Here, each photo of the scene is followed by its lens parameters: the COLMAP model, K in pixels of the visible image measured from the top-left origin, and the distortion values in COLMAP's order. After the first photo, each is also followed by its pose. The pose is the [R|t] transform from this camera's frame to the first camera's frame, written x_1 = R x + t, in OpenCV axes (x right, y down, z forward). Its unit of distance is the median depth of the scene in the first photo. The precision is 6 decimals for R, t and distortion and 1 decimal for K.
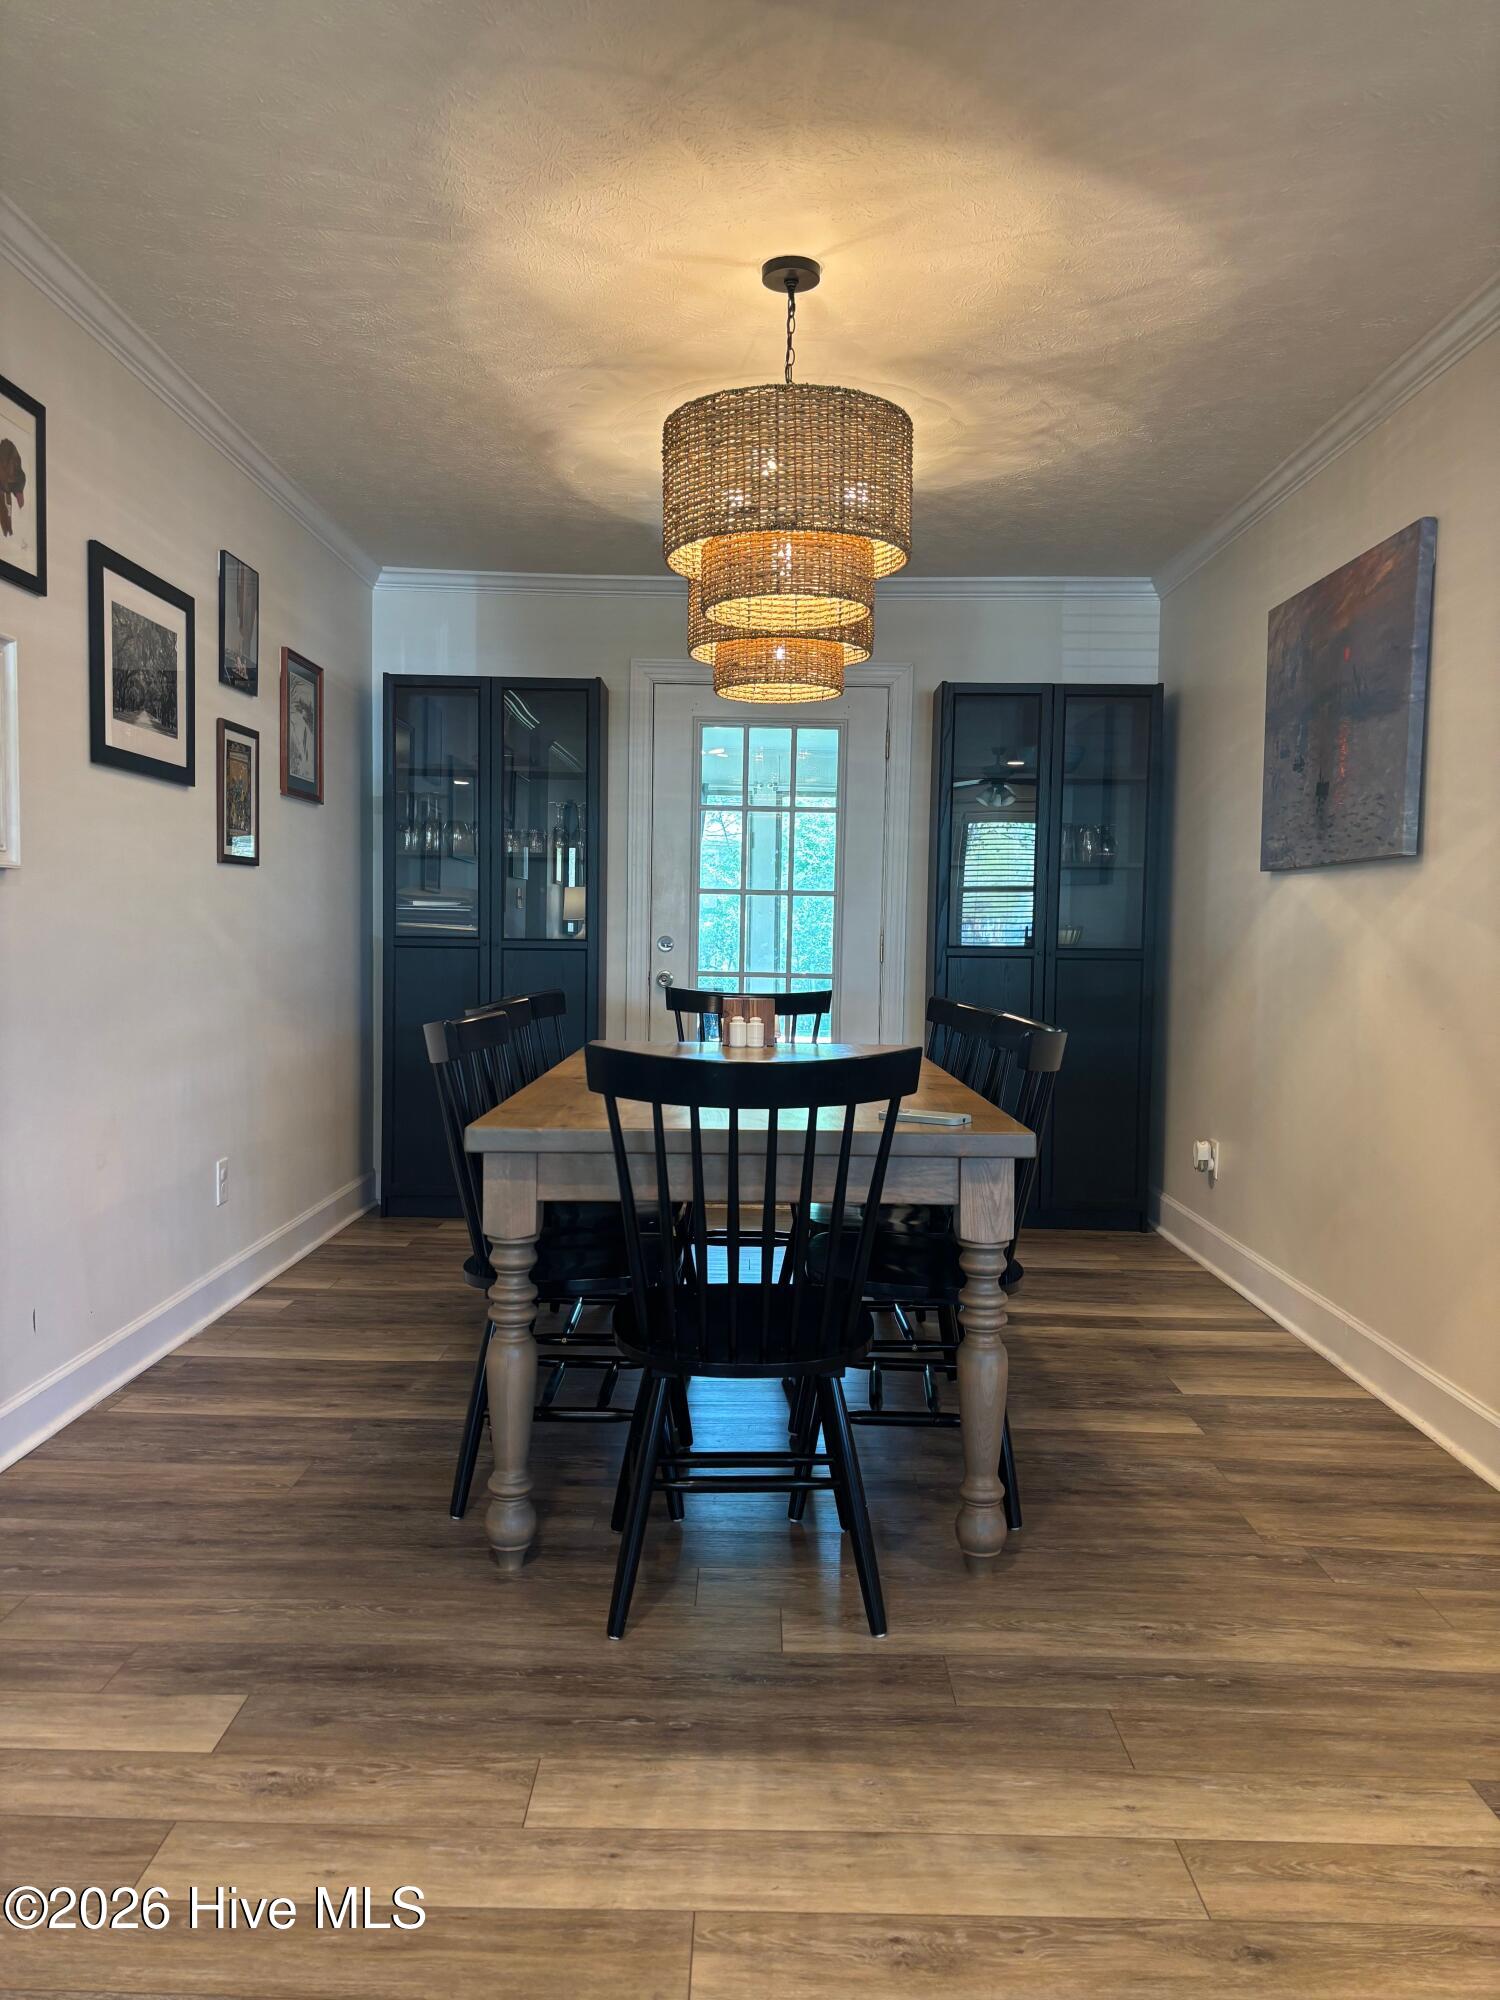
lens RADIAL K [[1501.0, 0, 750.0], [0, 1501.0, 1000.0], [0, 0, 1]] dist [0.020804, 0.000402]
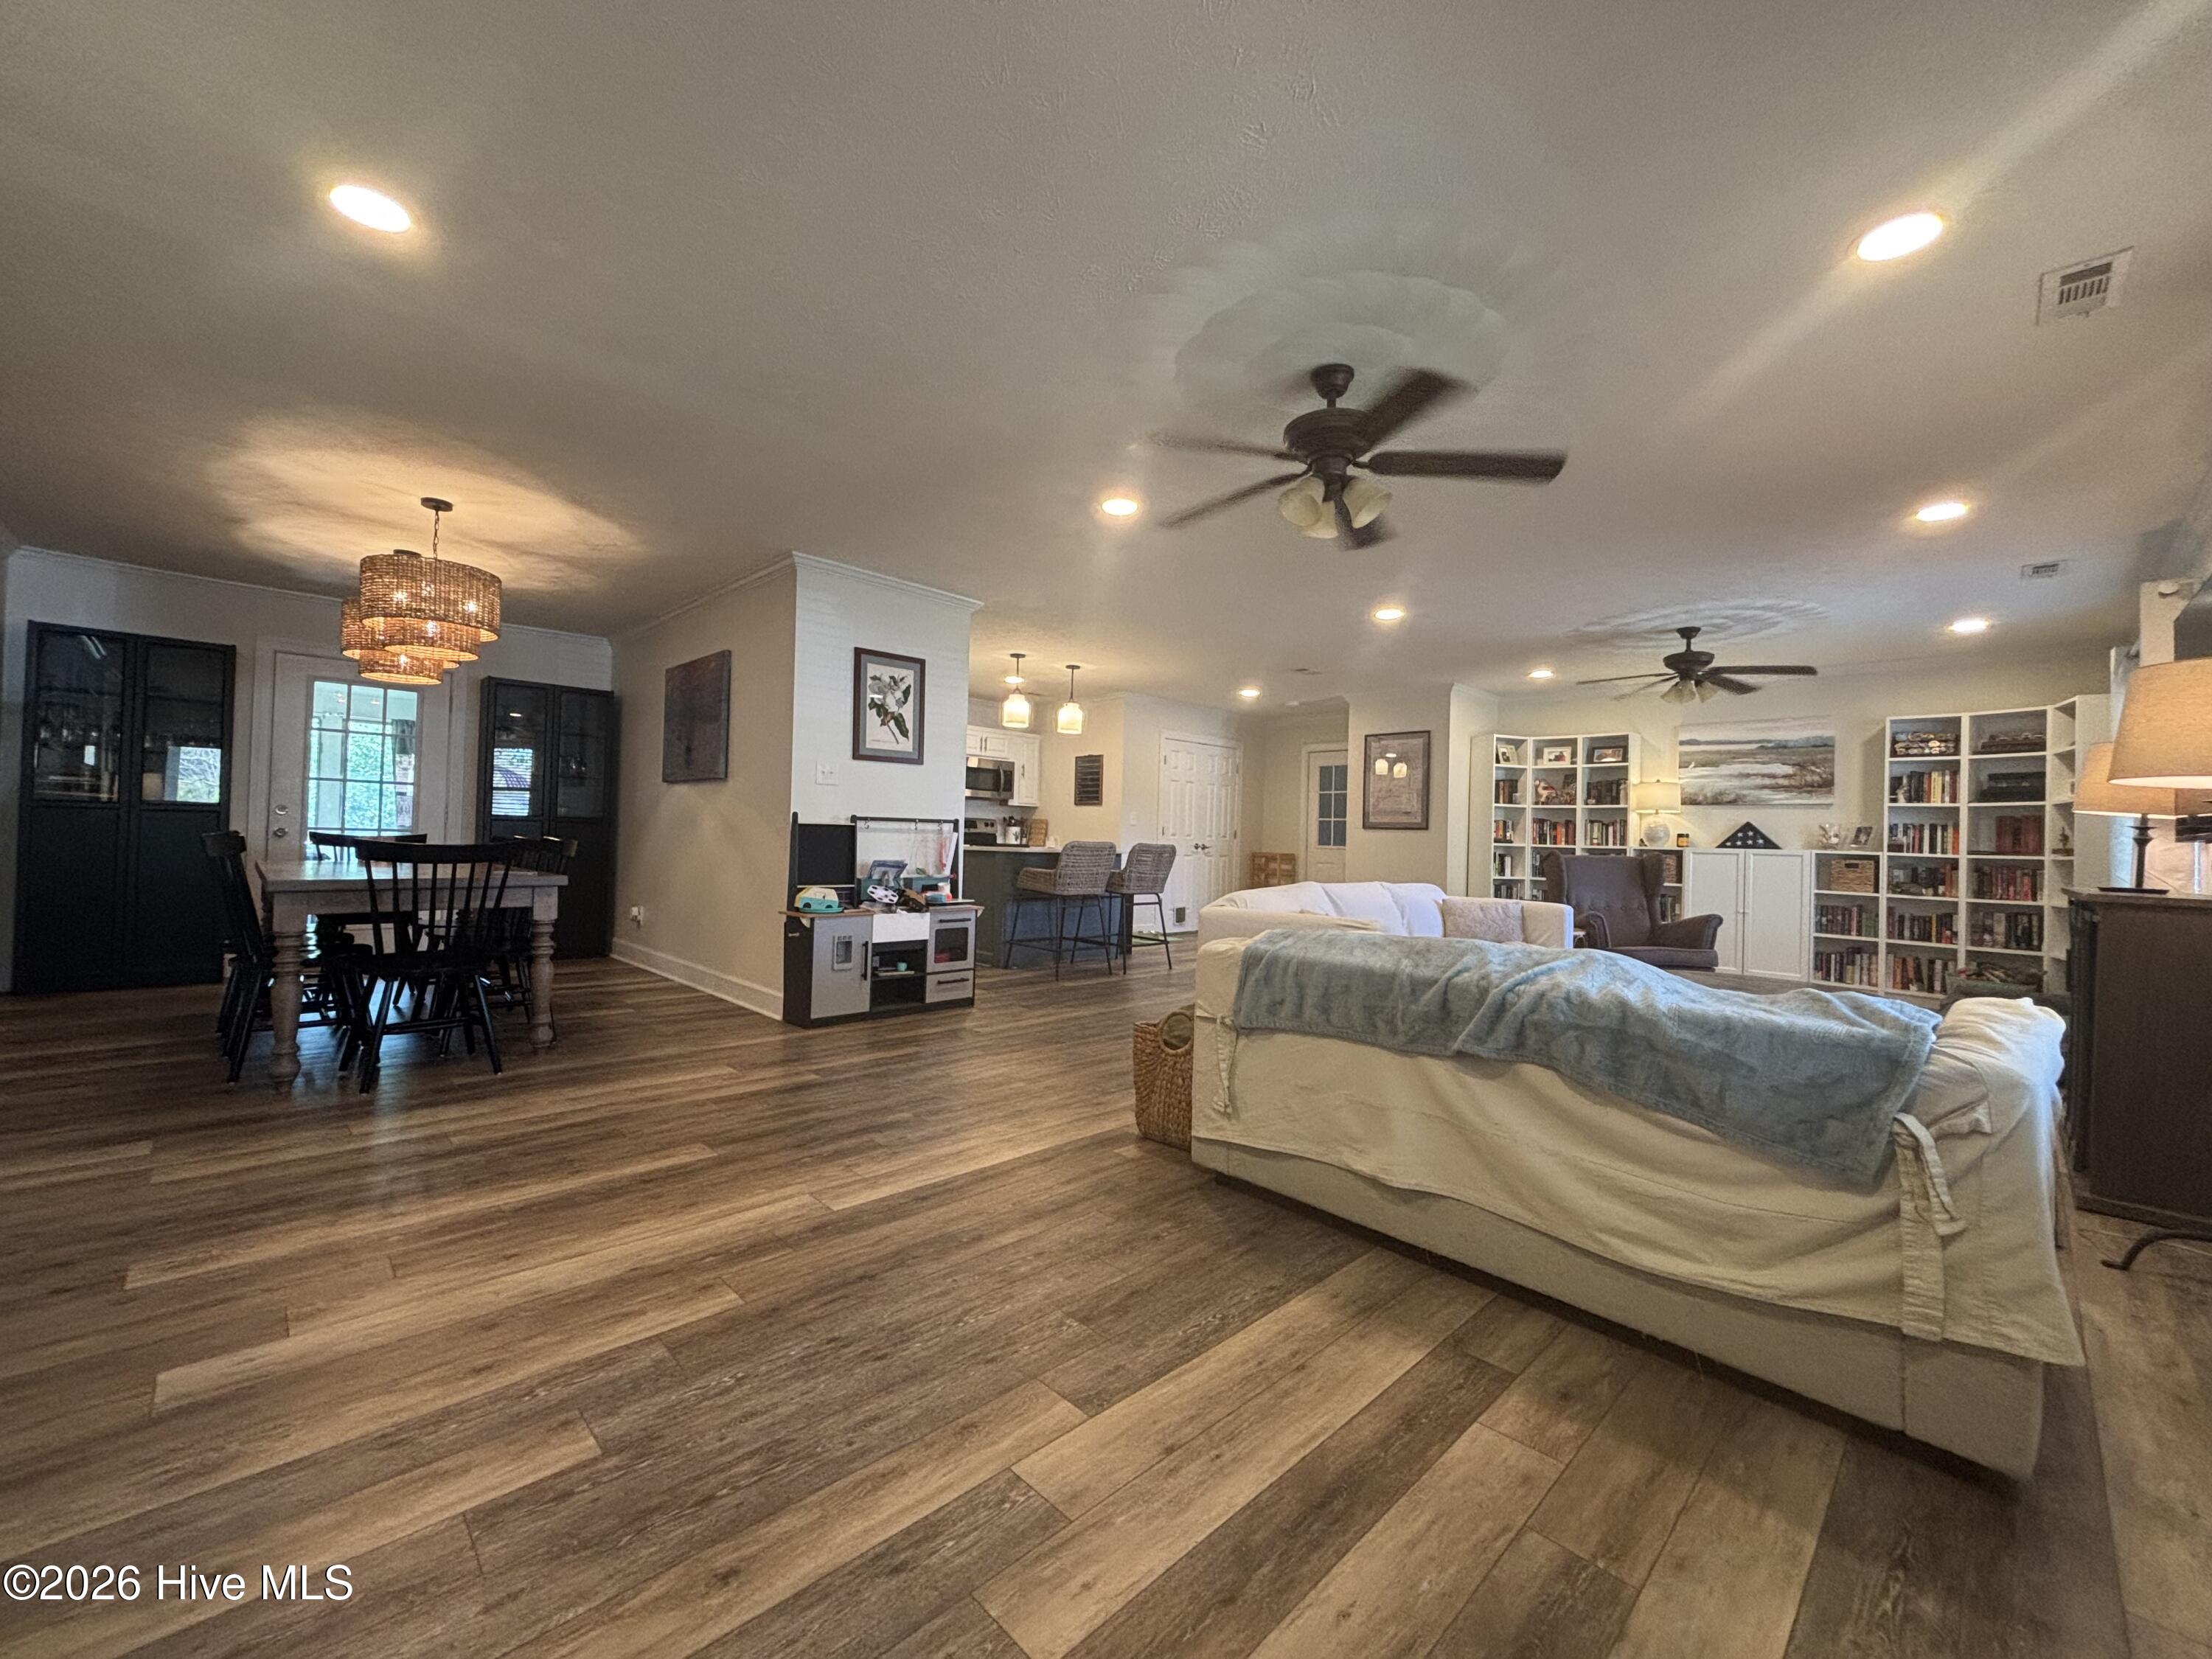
lens RADIAL K [[894.6, 0, 1106.0], [0, 894.6, 829.5], [0, 0, 1]] dist [0.000890, 0.000482]
pose [[0.710565, 0.011285, 0.703542, -0.149696], [0.018302, 0.999237, -0.034513, 0.049561], [-0.703394, 0.037400, 0.709816, -0.475484]]
